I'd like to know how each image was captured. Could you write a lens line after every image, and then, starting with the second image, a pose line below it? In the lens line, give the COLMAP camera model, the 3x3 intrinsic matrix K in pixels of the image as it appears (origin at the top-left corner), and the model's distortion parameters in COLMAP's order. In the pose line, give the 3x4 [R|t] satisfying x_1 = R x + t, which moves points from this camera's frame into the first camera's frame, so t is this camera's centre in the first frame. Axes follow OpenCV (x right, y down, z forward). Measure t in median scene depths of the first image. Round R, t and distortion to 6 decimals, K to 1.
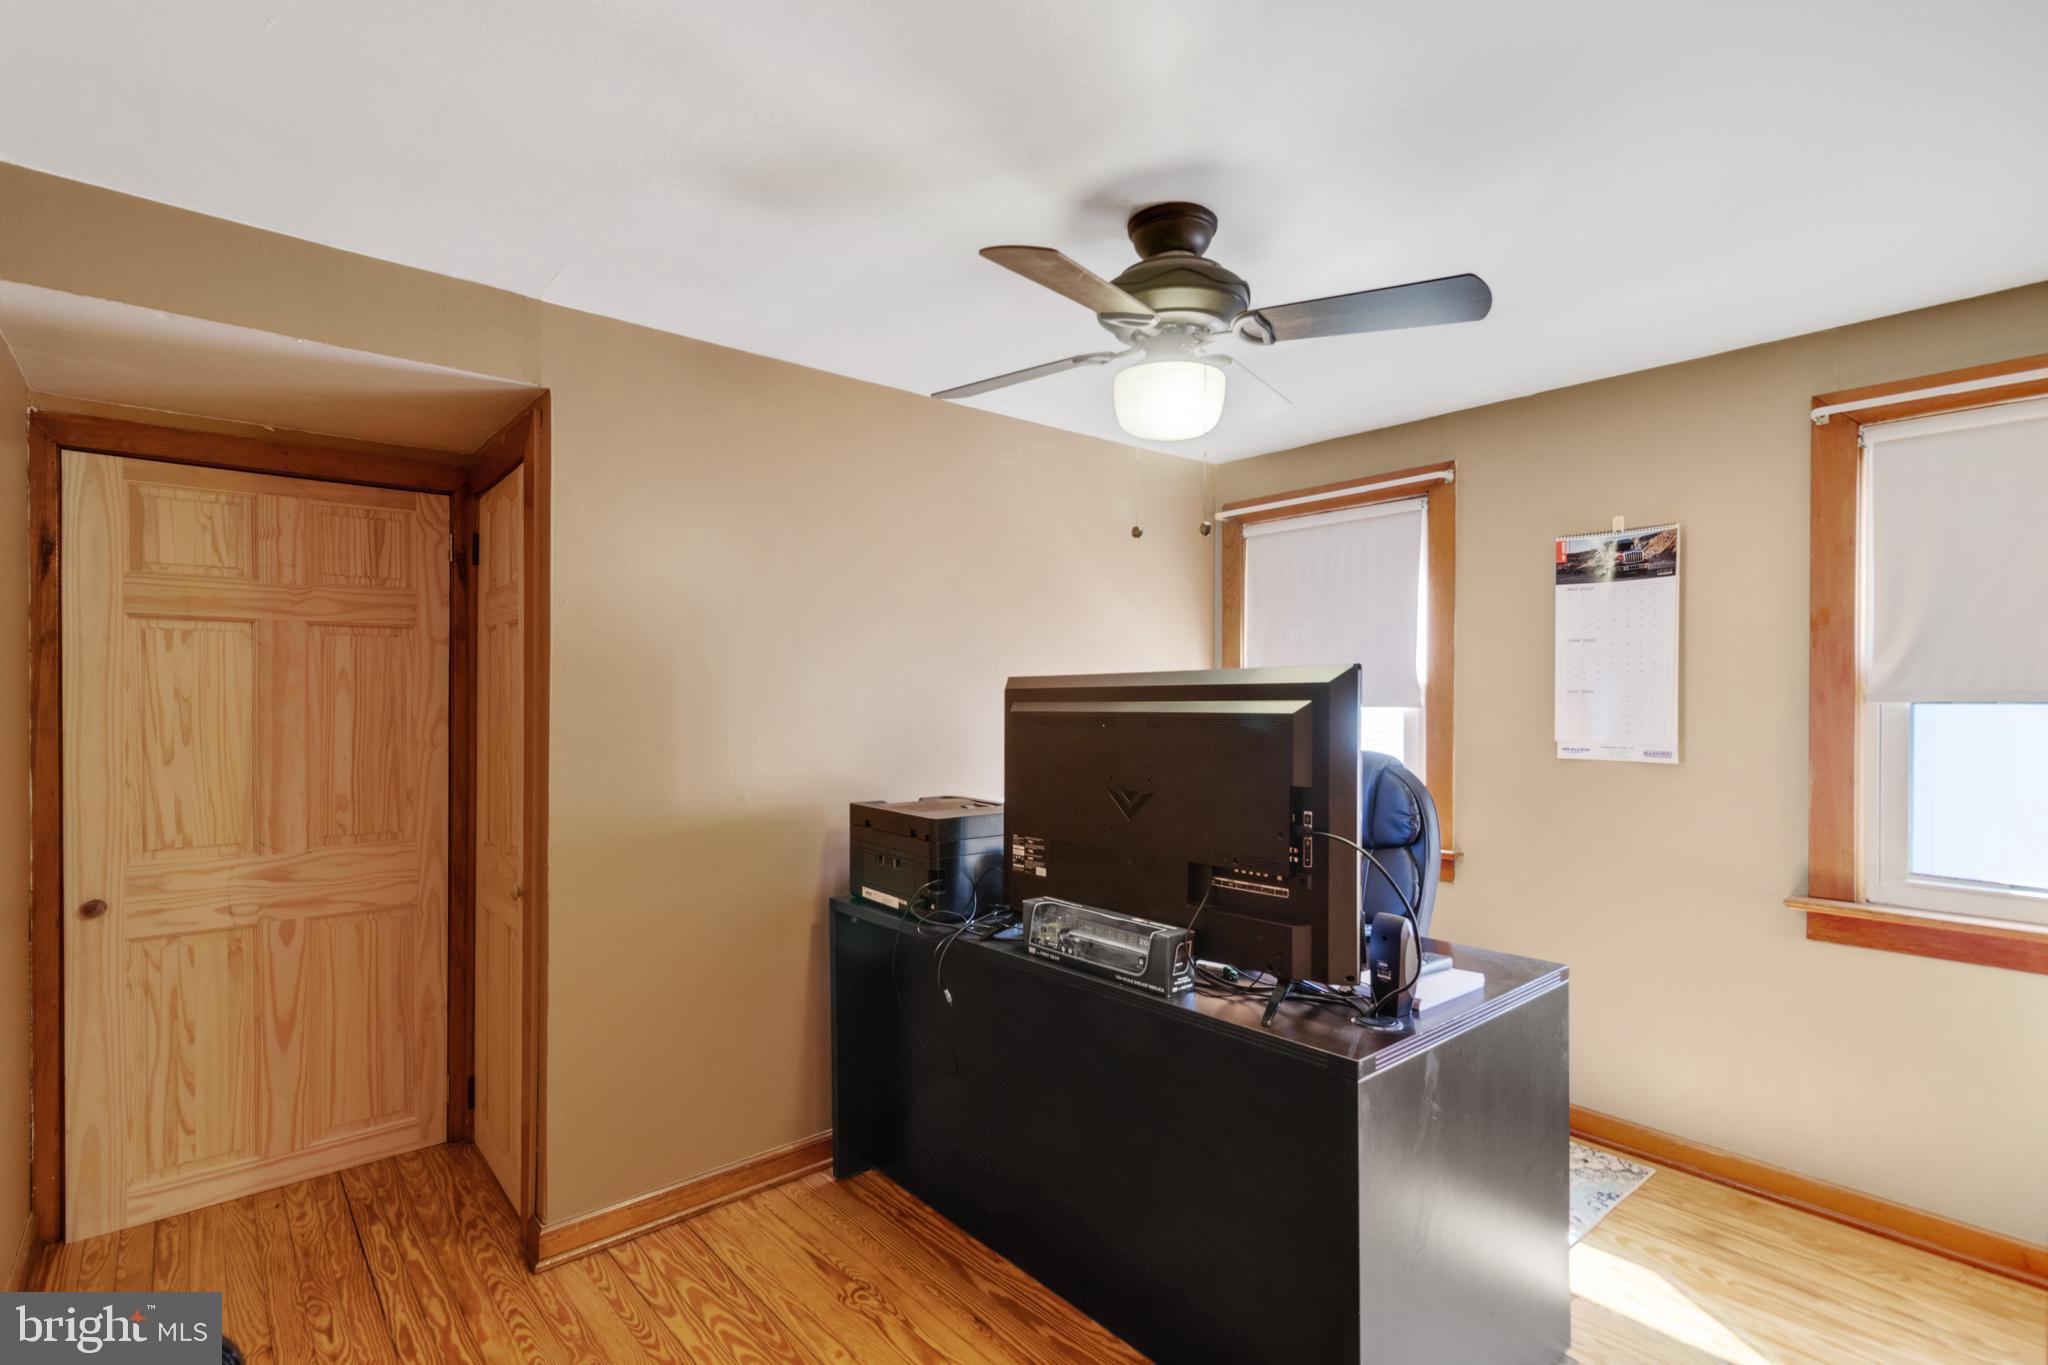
lens RADIAL K [[941.0, 0, 1024.0], [0, 941.0, 682.5], [0, 0, 1]] dist [0.000796, 0.000382]
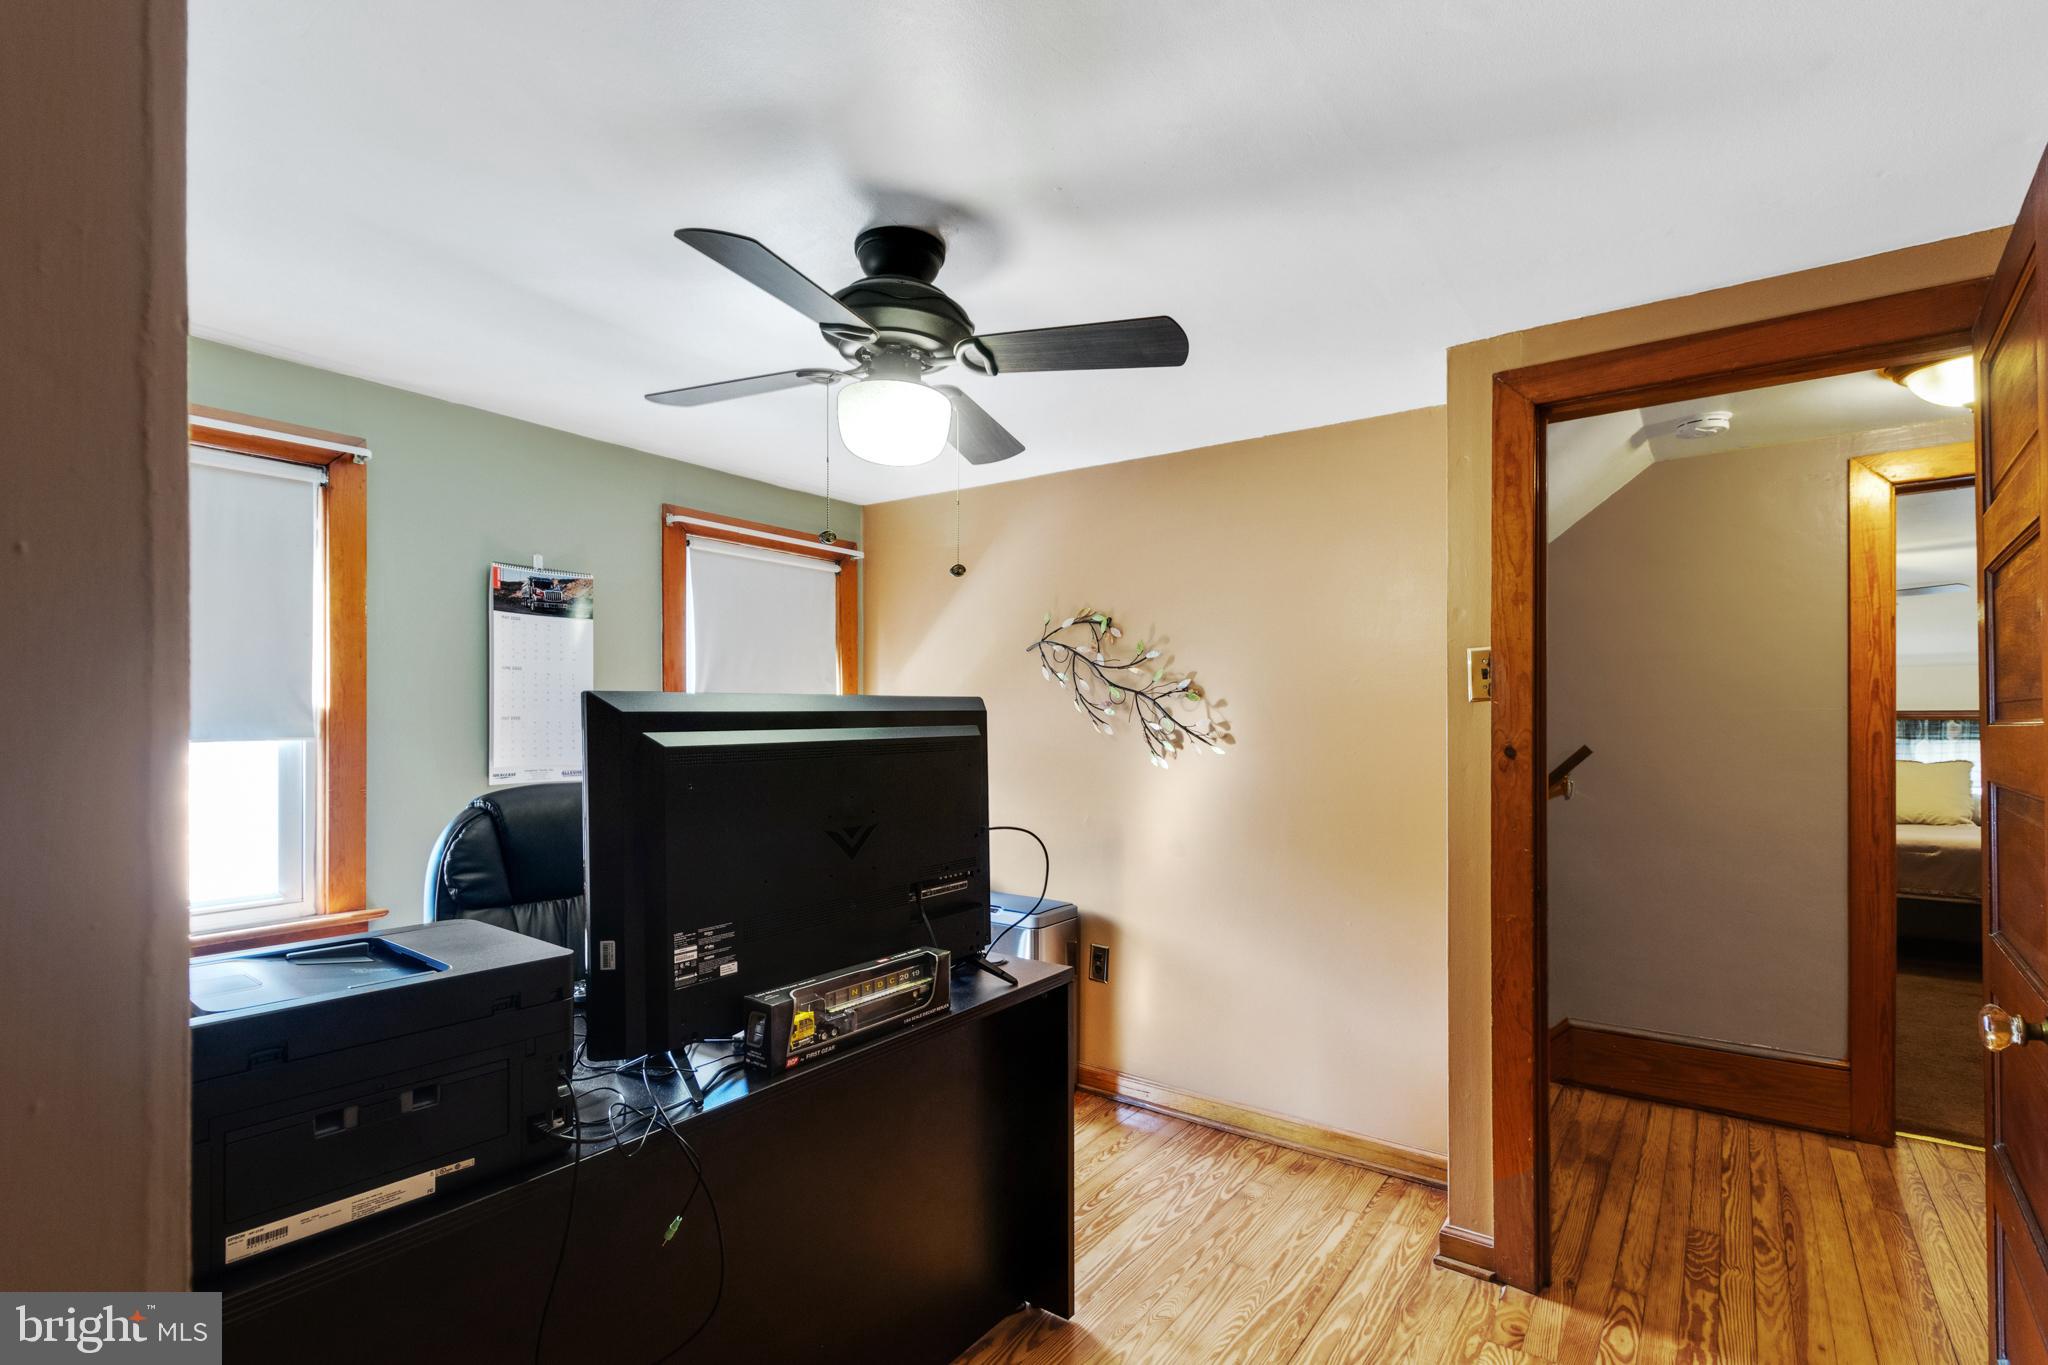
lens RADIAL K [[965.2, 0, 1024.0], [0, 965.2, 682.5], [0, 0, 1]] dist [0.002960, 0.000015]
pose [[-0.225928, 0.039381, 0.973348, -0.651810], [-0.013281, 0.998965, -0.043500, 0.010485], [-0.974053, -0.022755, -0.225171, 0.818781]]
